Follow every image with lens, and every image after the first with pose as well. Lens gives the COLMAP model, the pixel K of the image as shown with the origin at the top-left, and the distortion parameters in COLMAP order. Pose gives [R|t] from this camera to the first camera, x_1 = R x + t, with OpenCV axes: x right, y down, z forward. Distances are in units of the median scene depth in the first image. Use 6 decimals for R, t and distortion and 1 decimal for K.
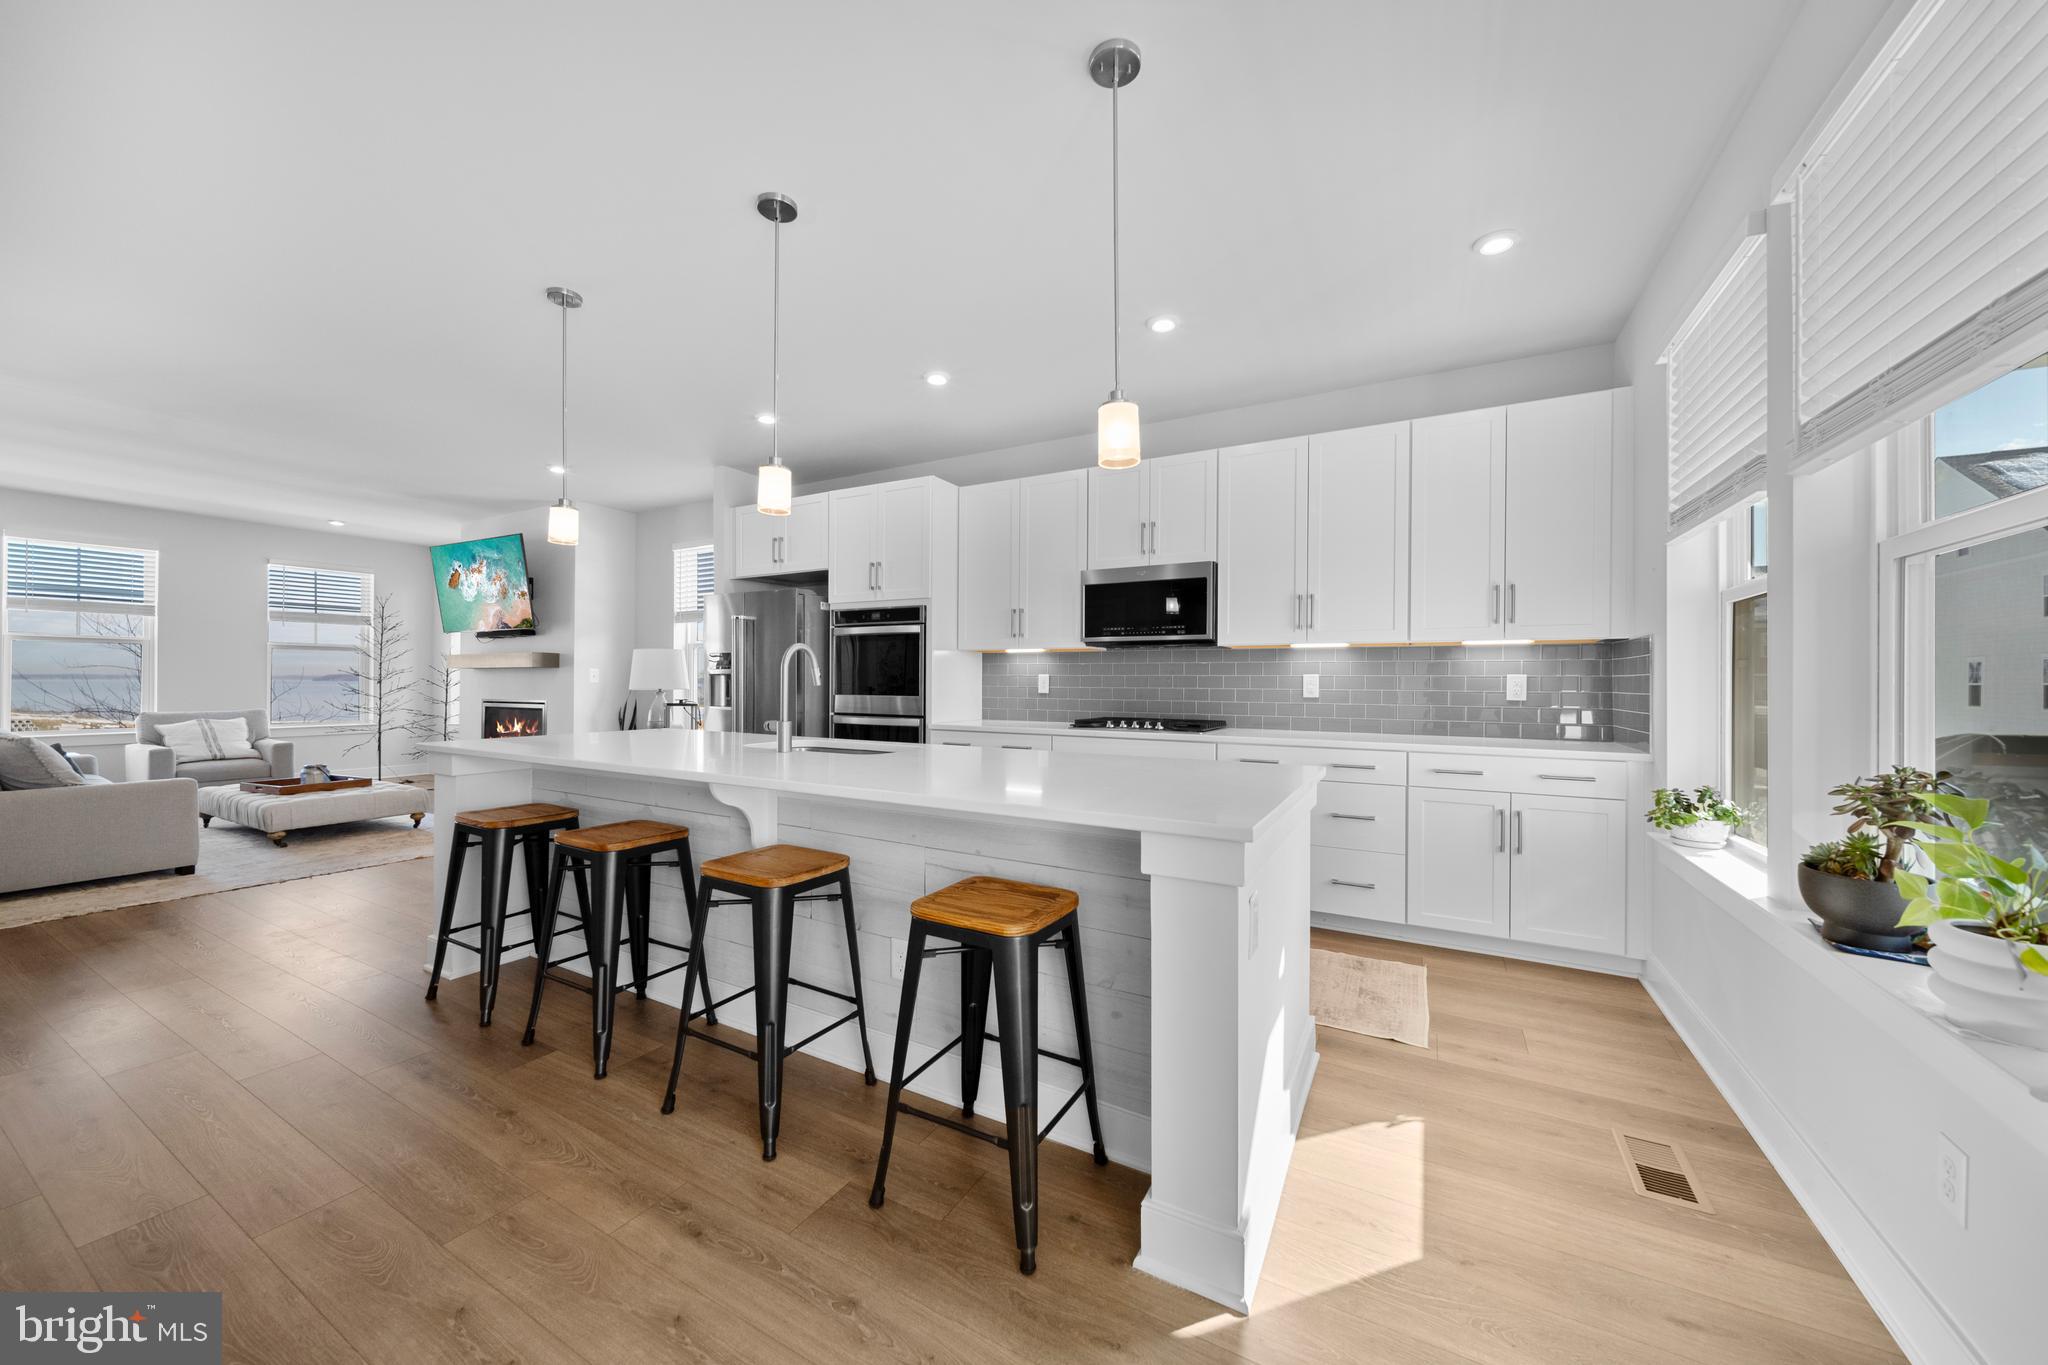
lens RADIAL K [[727.0, 0, 1024.0], [0, 727.0, 682.5], [0, 0, 1]] dist [-0.002733, -0.000252]
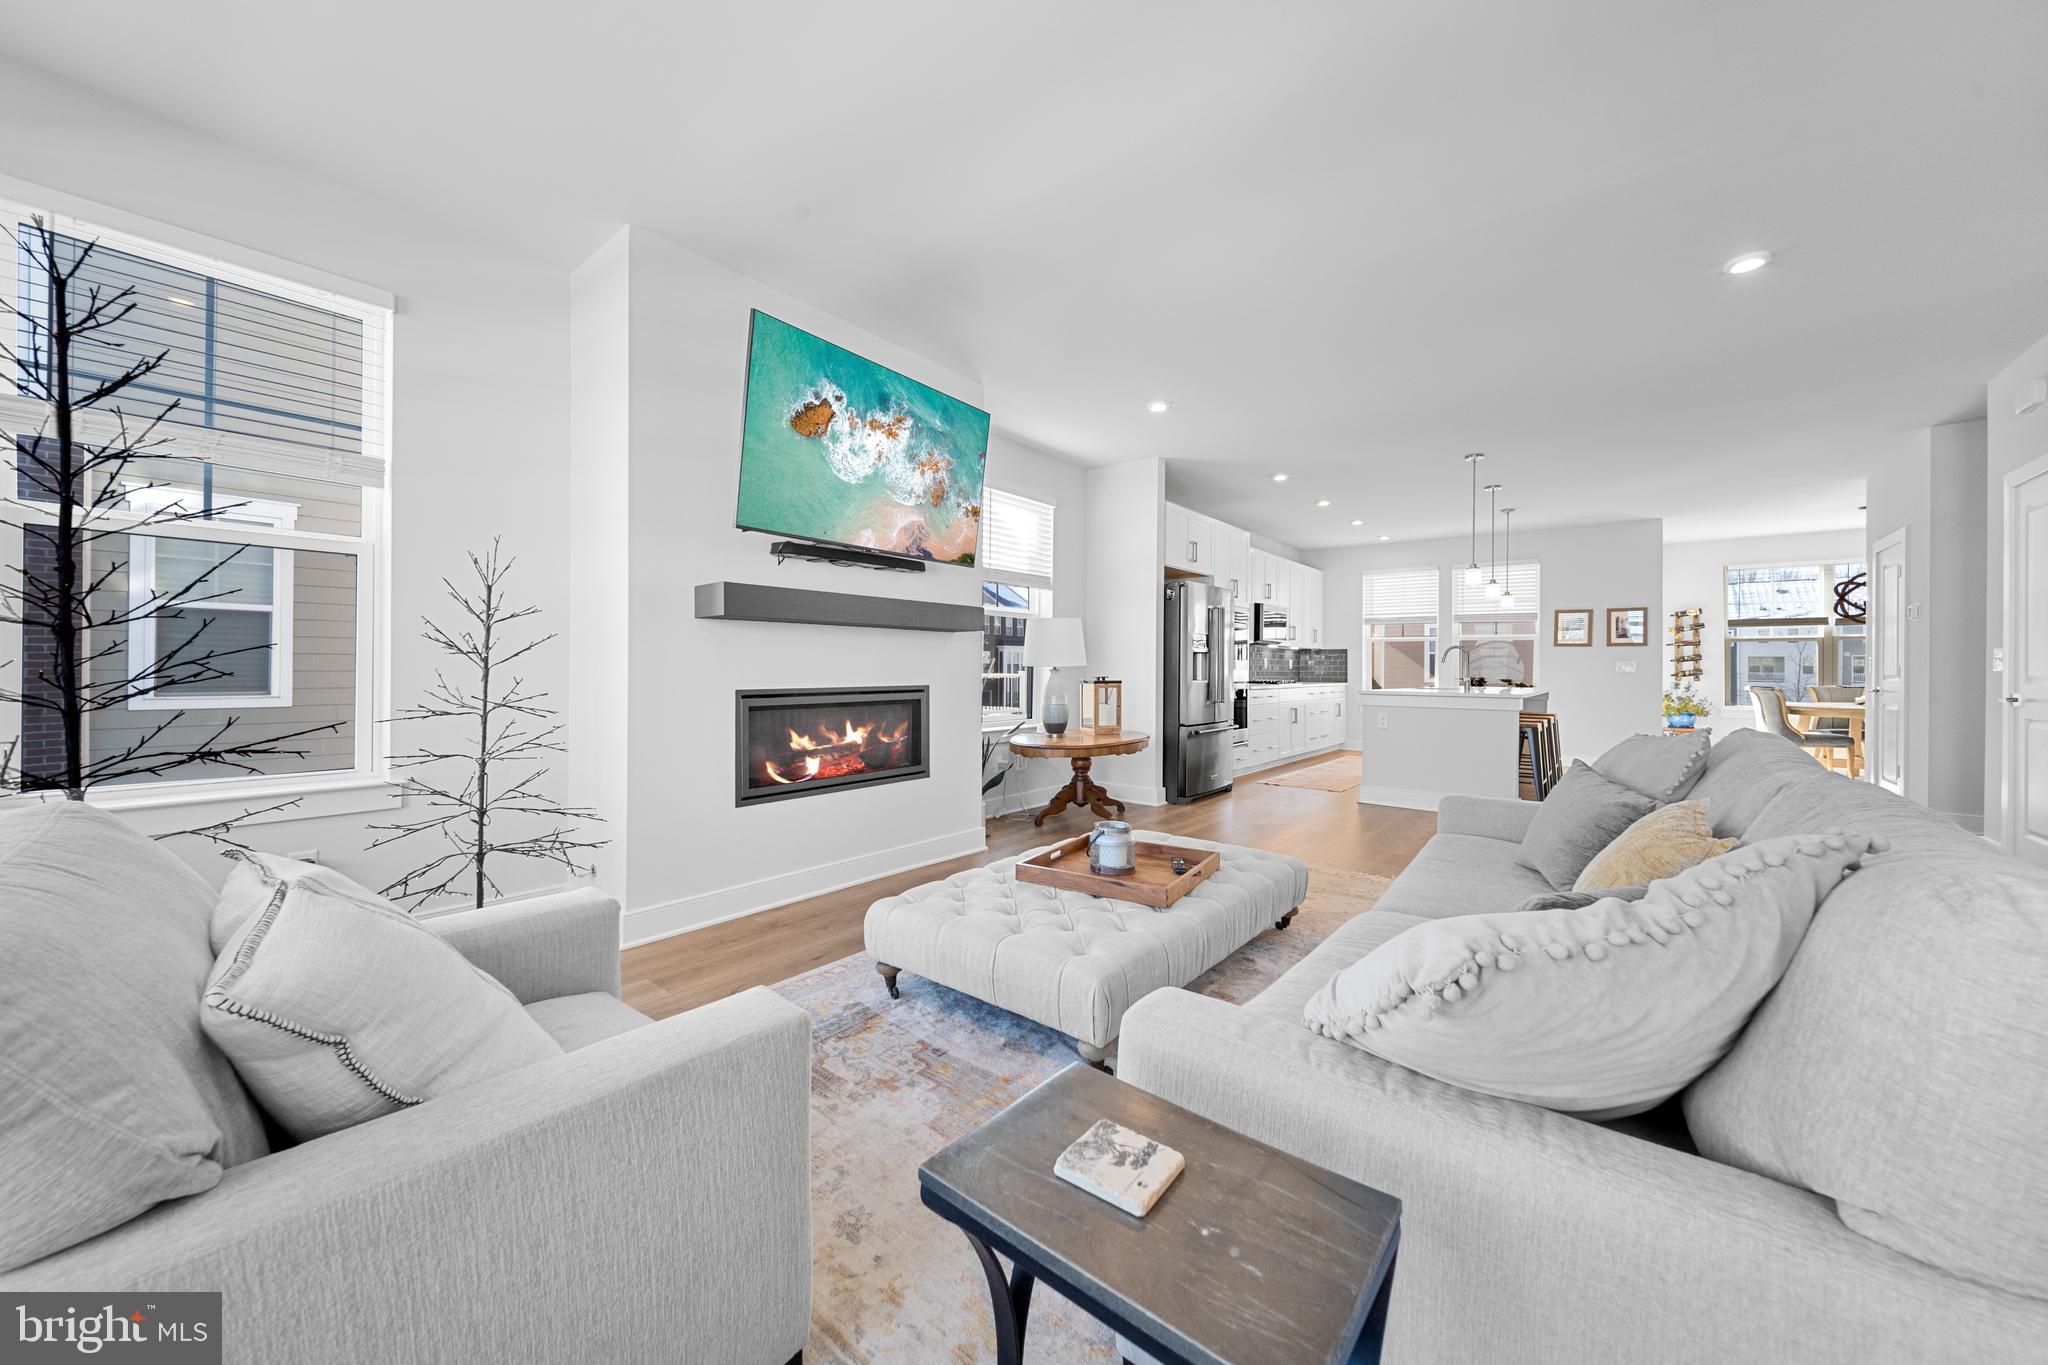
lens RADIAL K [[726.1, 0, 1015.7], [0, 726.1, 667.2], [0, 0, 1]] dist [-0.000785, -0.000797]
pose [[0.187665, 0.000930, 0.982233, -1.719390], [-0.004024, 0.999992, -0.000178, 0.014651], [-0.982225, -0.003919, 0.187667, 1.139495]]
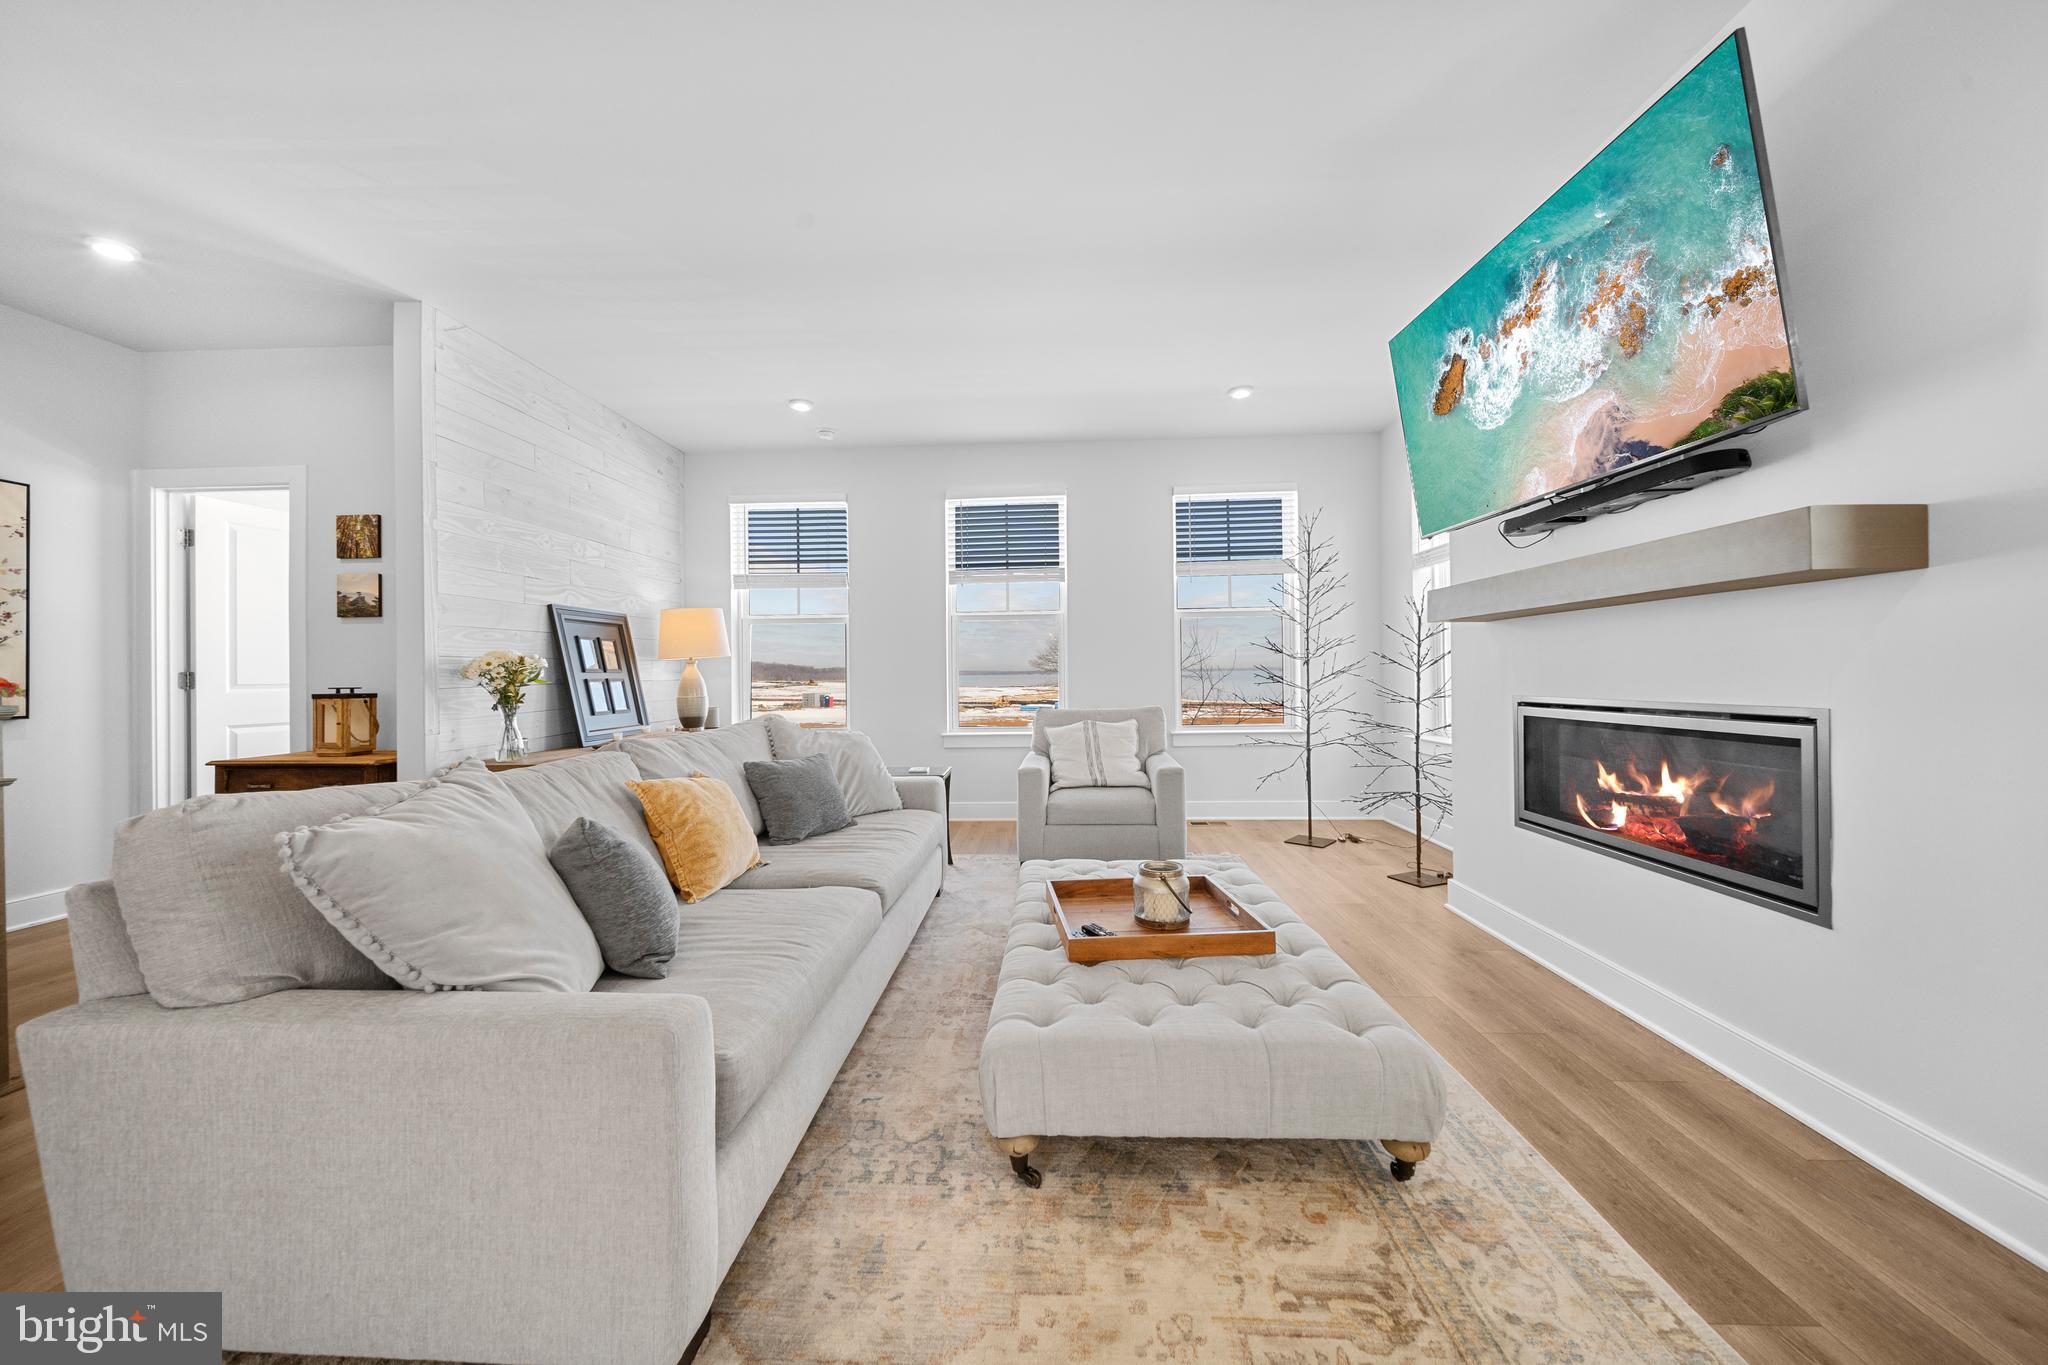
lens RADIAL K [[726.1, 0, 1015.7], [0, 726.1, 667.2], [0, 0, 1]] dist [-0.000785, -0.000797]
pose [[0.436900, -0.019956, -0.899288, -0.776114], [0.016642, 0.999762, -0.014101, 0.013219], [0.899356, -0.008806, 0.437129, 0.891099]]
